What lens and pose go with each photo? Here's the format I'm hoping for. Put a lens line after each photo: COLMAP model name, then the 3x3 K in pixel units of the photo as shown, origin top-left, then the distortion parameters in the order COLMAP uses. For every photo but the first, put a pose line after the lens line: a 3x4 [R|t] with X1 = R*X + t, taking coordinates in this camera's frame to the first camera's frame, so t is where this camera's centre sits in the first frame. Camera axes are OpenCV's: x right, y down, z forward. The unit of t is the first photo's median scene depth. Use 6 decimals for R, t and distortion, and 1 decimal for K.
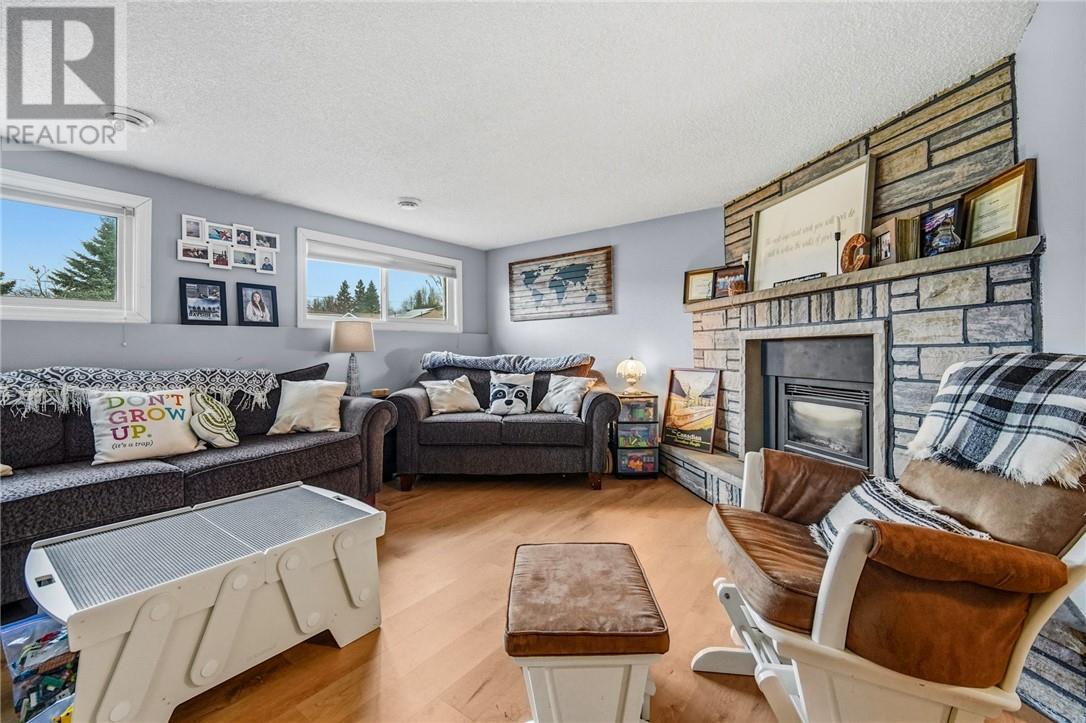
lens RADIAL K [[452.0, 0, 545.2], [0, 452.0, 349.3], [0, 0, 1]] dist [-0.000525, 0.000100]
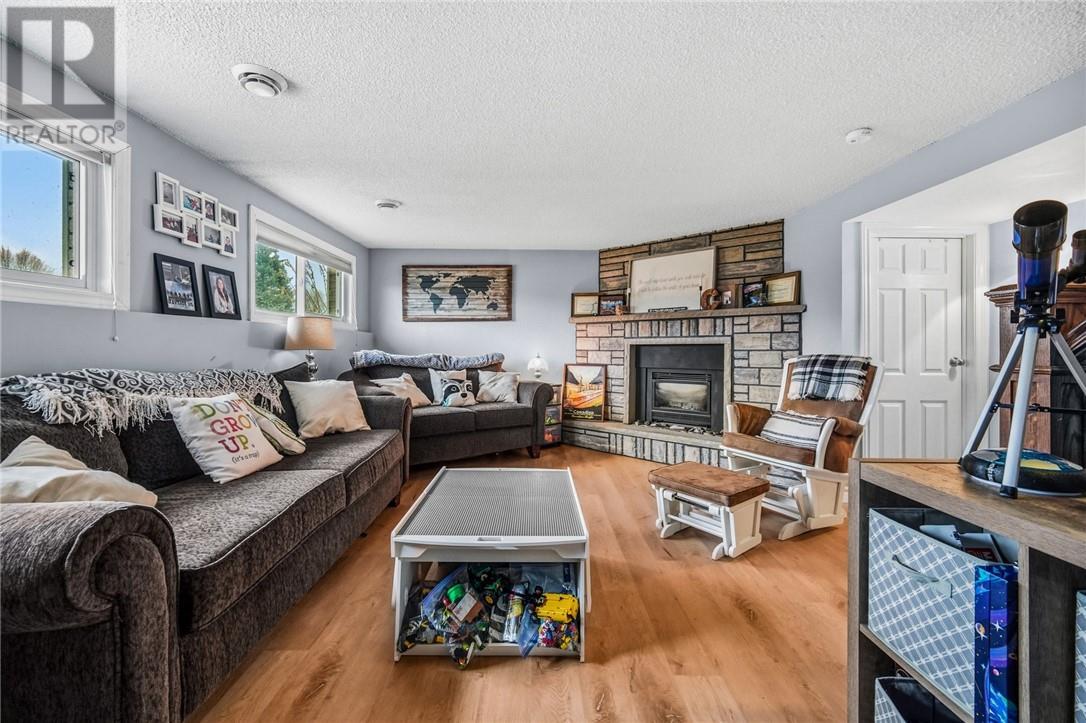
lens RADIAL K [[441.0, 0, 538.6], [0, 441.0, 358.1], [0, 0, 1]] dist [-0.003312, 0.000322]
pose [[0.796962, -0.002590, 0.604024, -0.705296], [-0.010913, 0.999766, 0.018686, 0.000036], [-0.603931, -0.021483, 0.796747, -0.004471]]
